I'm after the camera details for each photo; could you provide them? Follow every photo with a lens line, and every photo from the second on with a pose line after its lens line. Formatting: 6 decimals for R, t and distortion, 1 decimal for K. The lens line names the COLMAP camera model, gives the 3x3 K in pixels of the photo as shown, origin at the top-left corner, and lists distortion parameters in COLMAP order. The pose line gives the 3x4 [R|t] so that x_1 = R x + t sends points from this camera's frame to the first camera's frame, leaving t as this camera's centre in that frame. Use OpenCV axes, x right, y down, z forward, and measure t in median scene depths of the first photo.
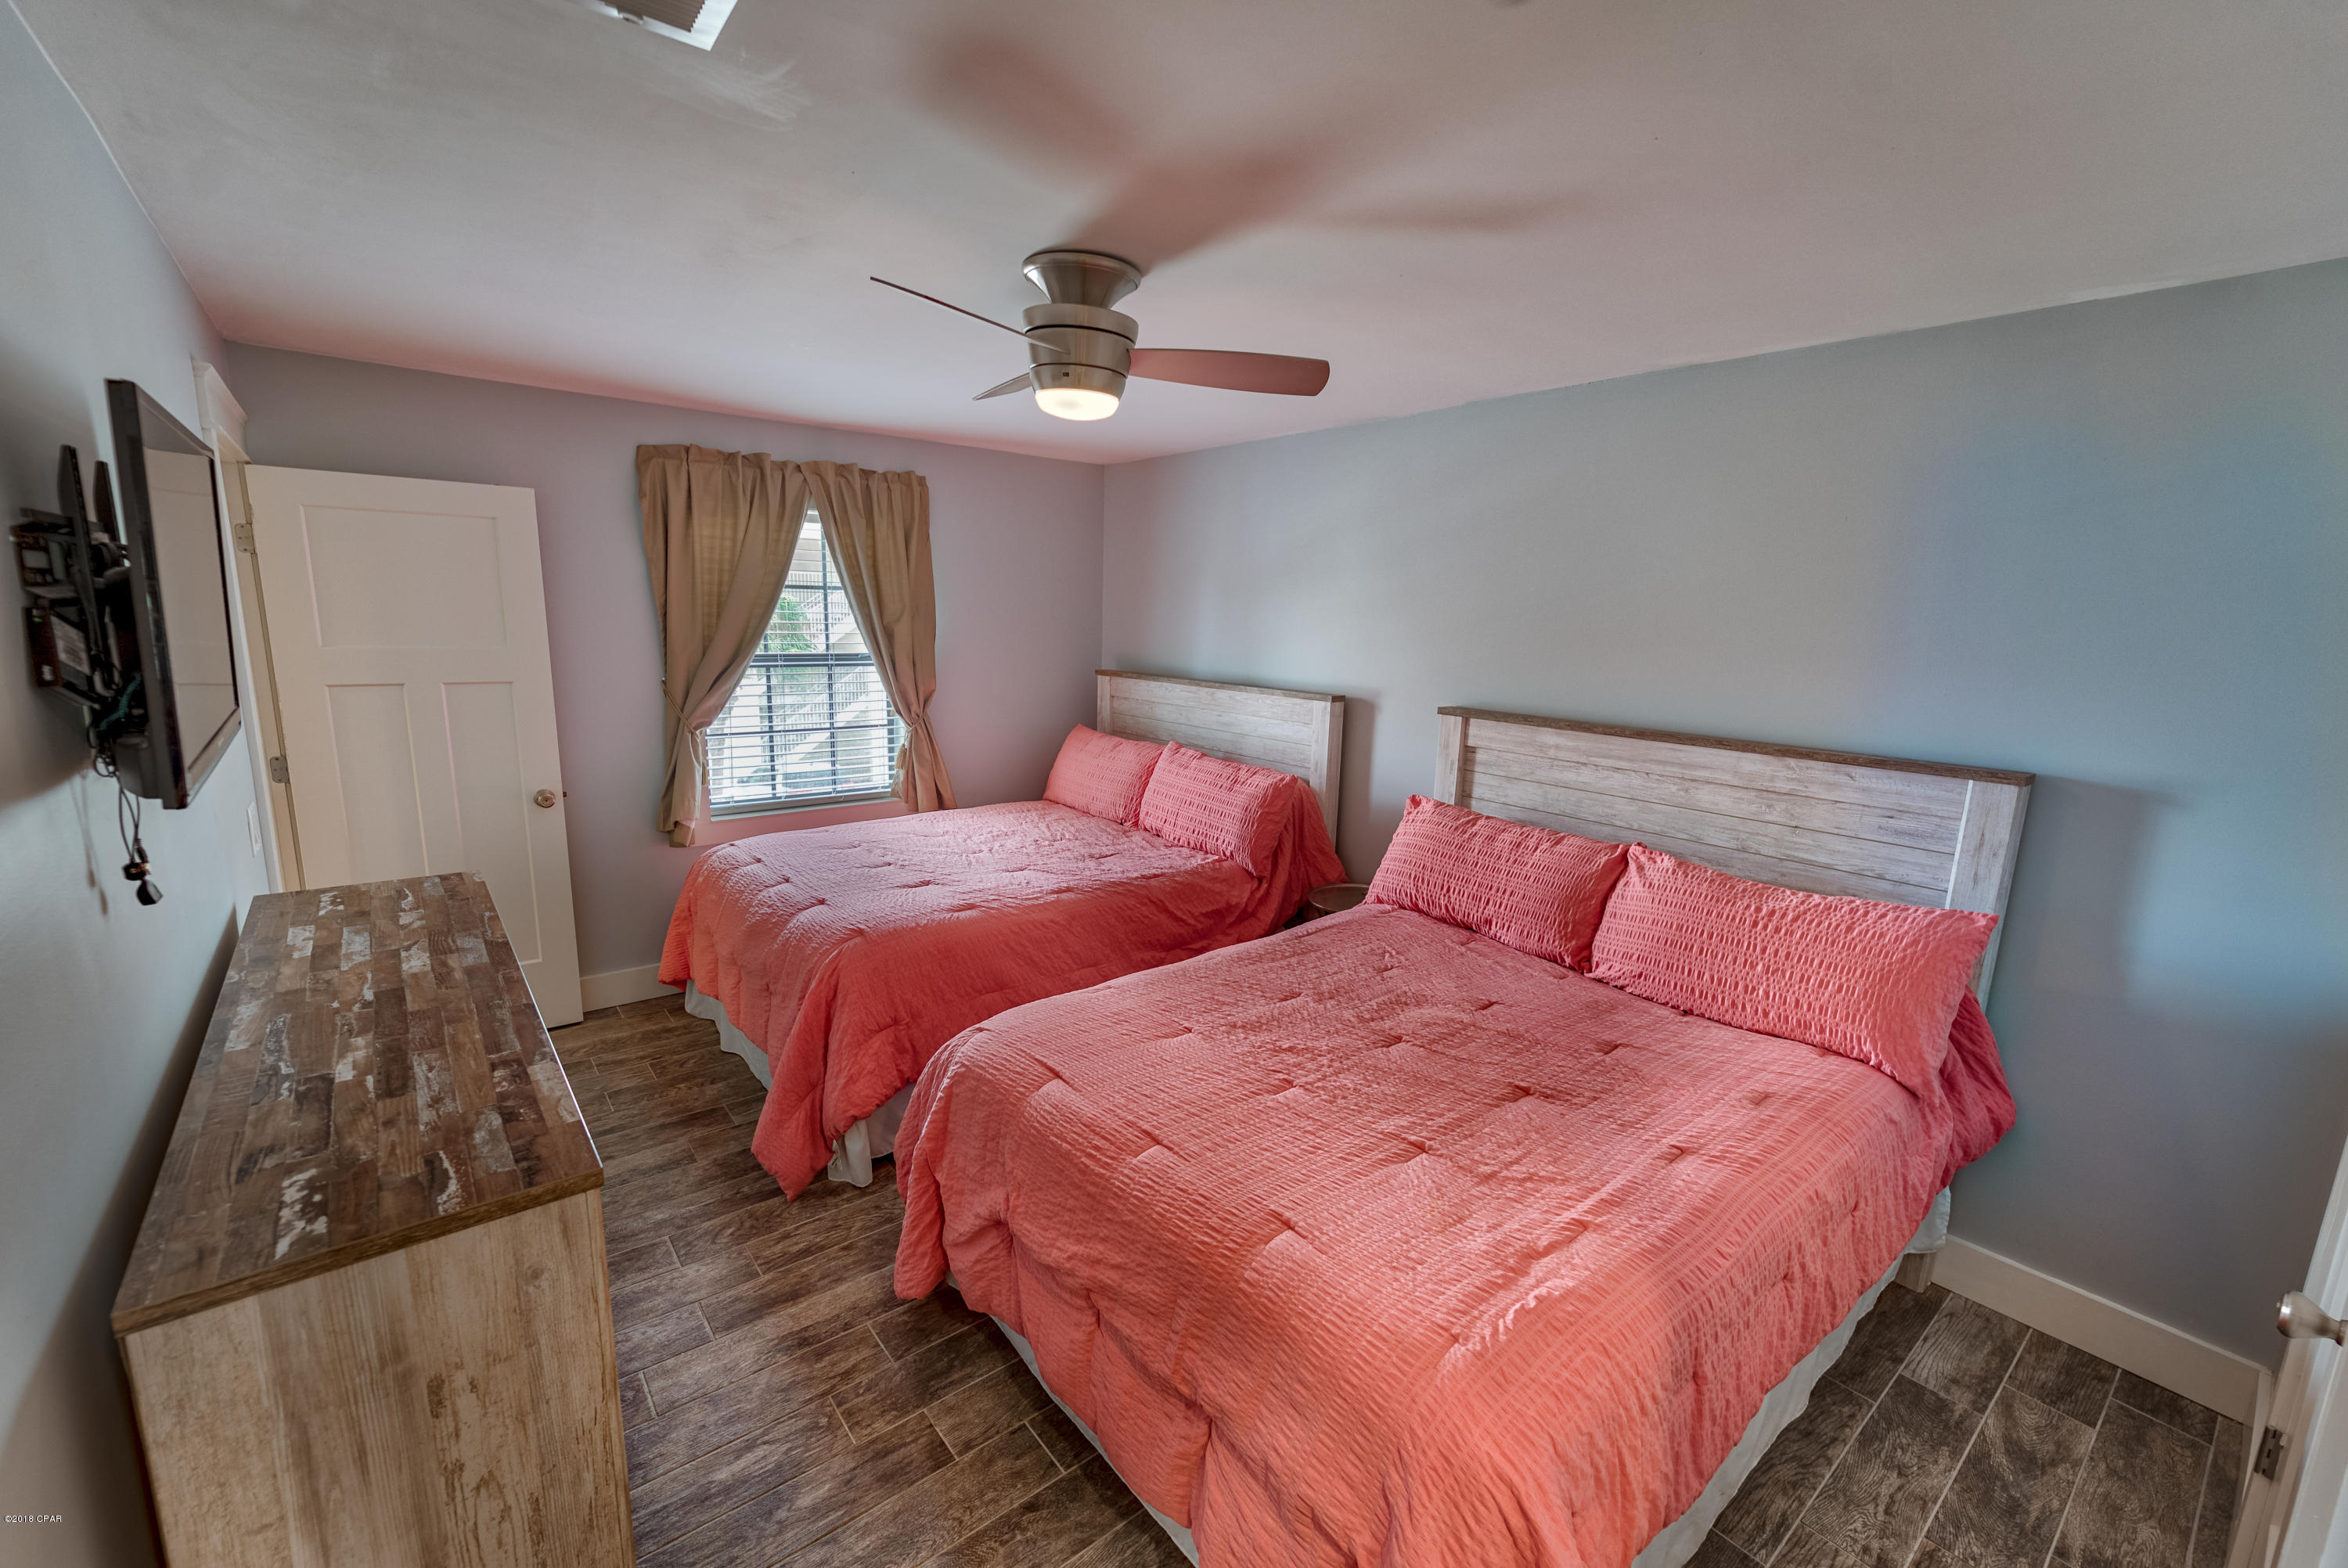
lens RADIAL K [[933.8, 0, 1177.8], [0, 933.8, 787.9], [0, 0, 1]] dist [0.001598, -0.002173]
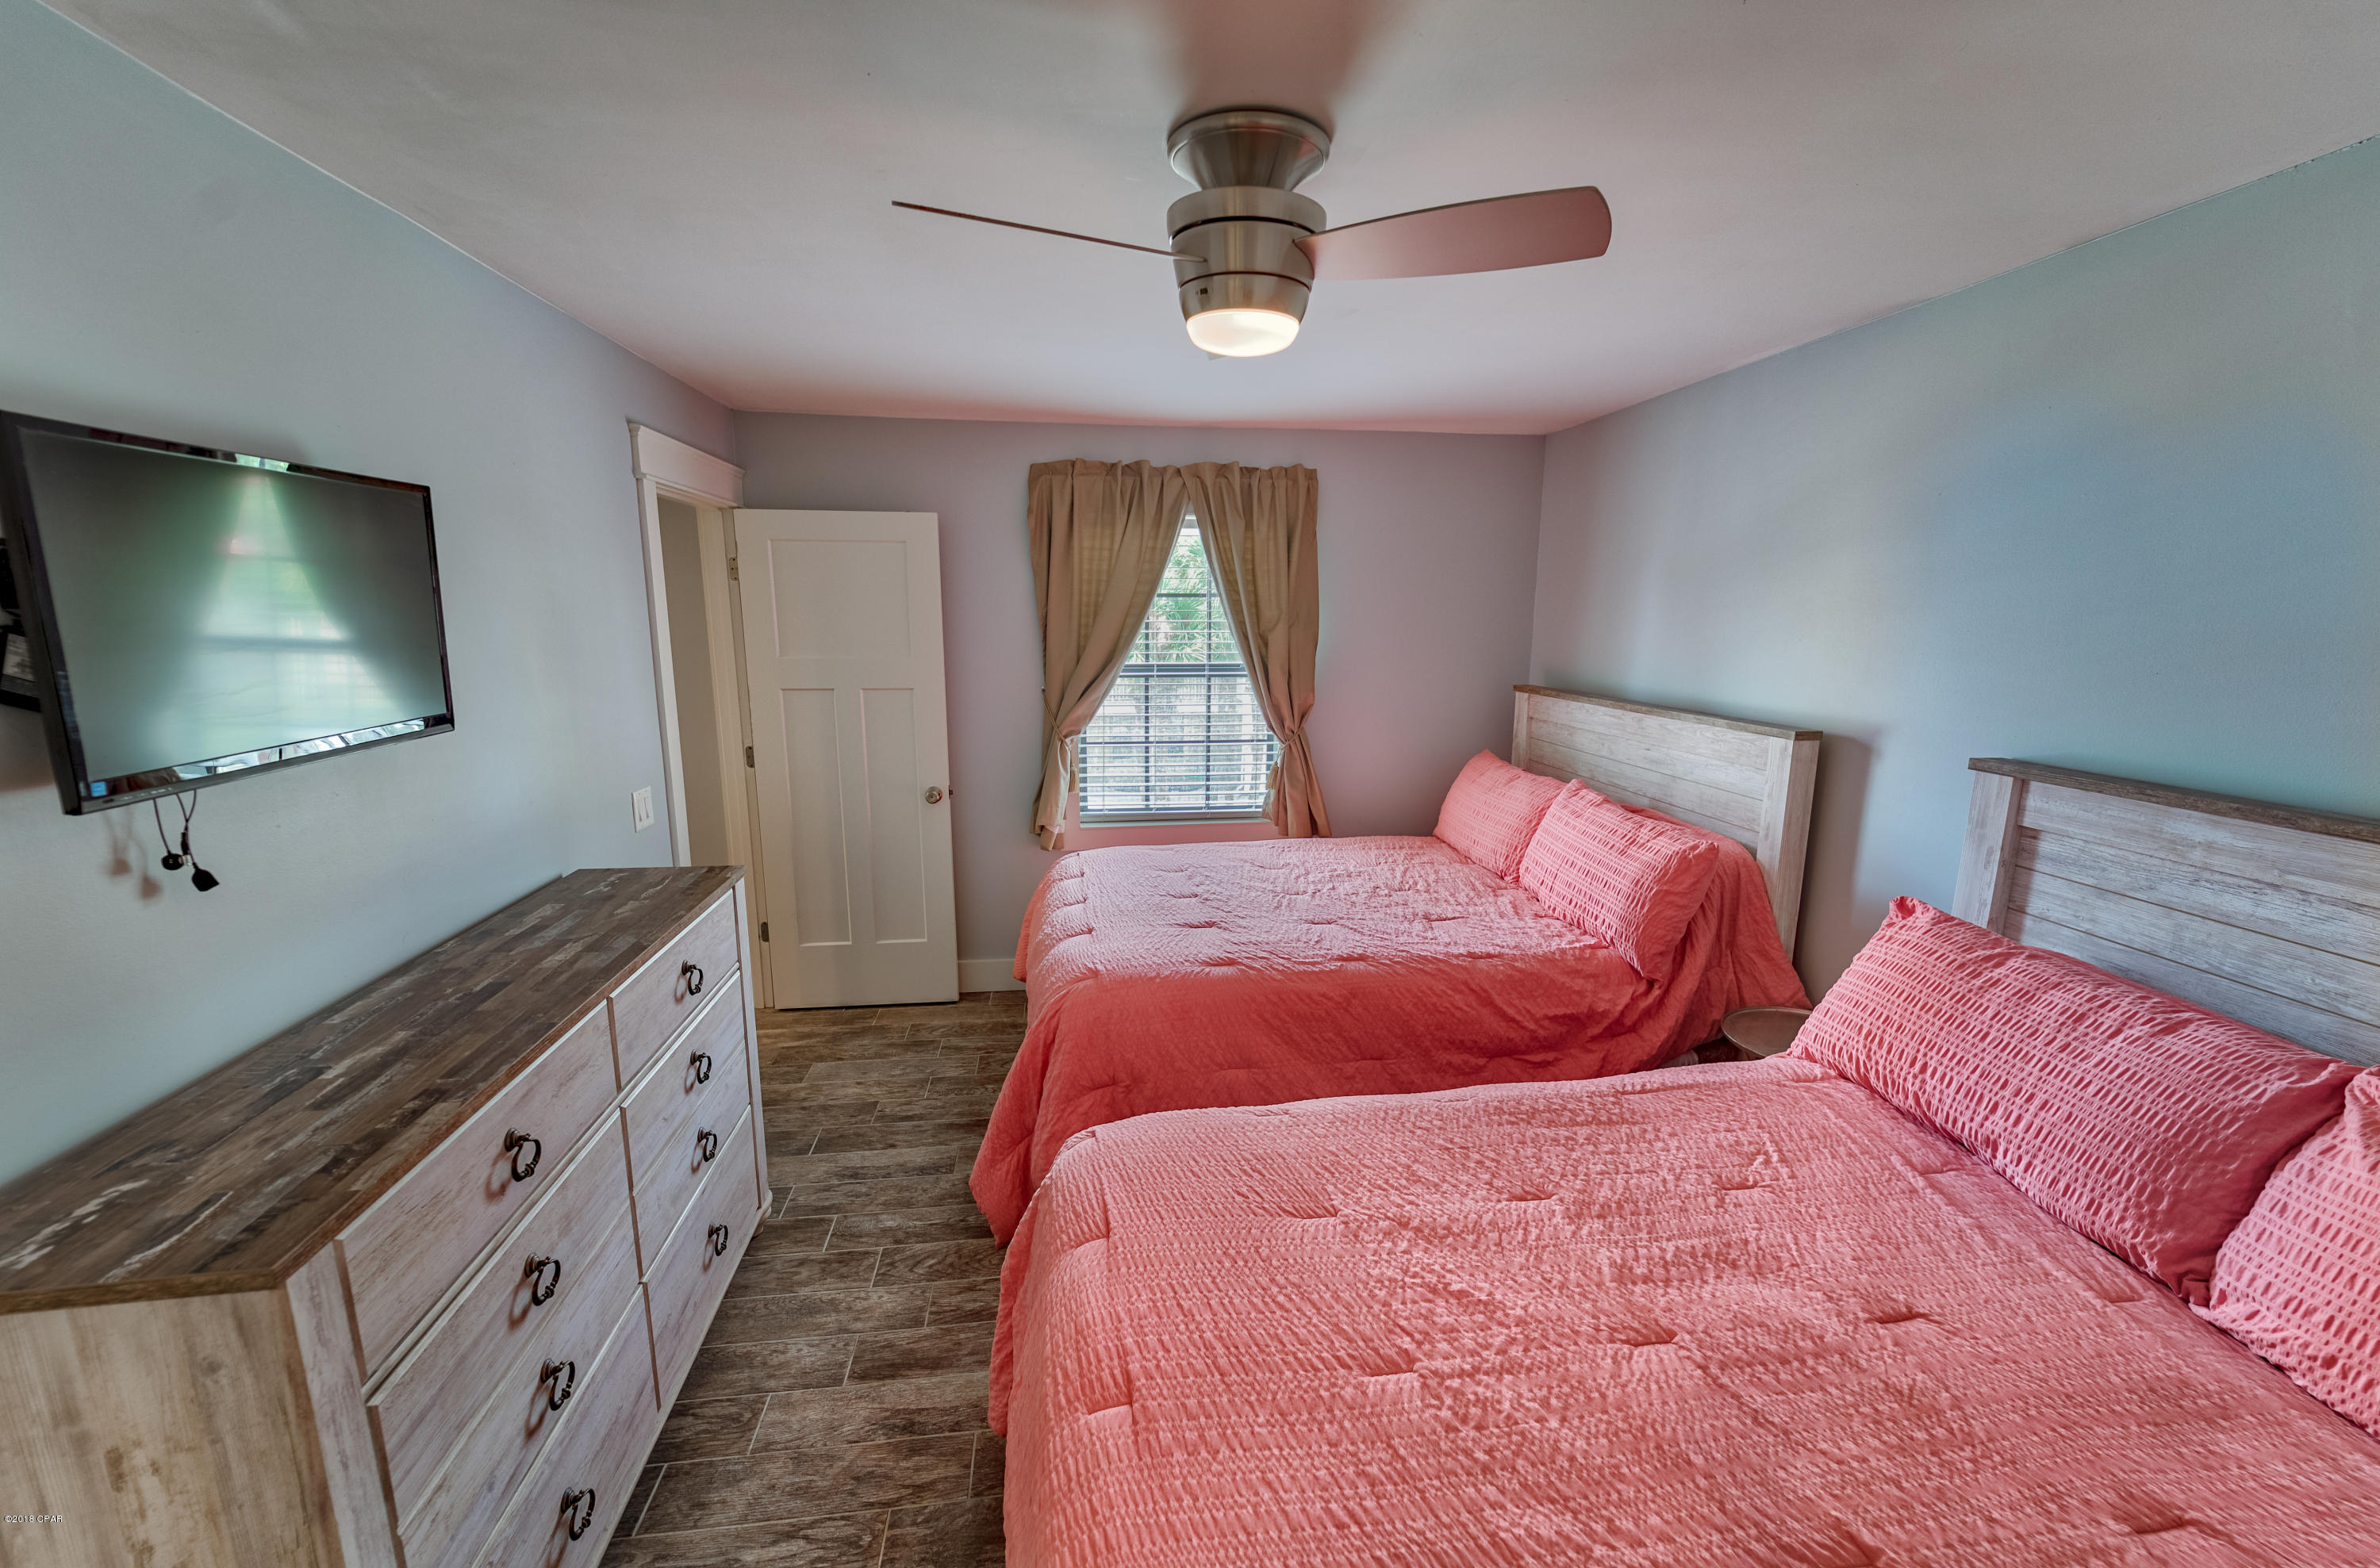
lens RADIAL K [[951.7, 0, 1194.5], [0, 951.7, 791.6], [0, 0, 1]] dist [-0.000362, 0.000153]
pose [[0.857915, 0.074259, -0.508397, 0.177558], [-0.078027, 0.996854, 0.013936, -0.037248], [0.507832, 0.027712, 0.861010, 0.225280]]
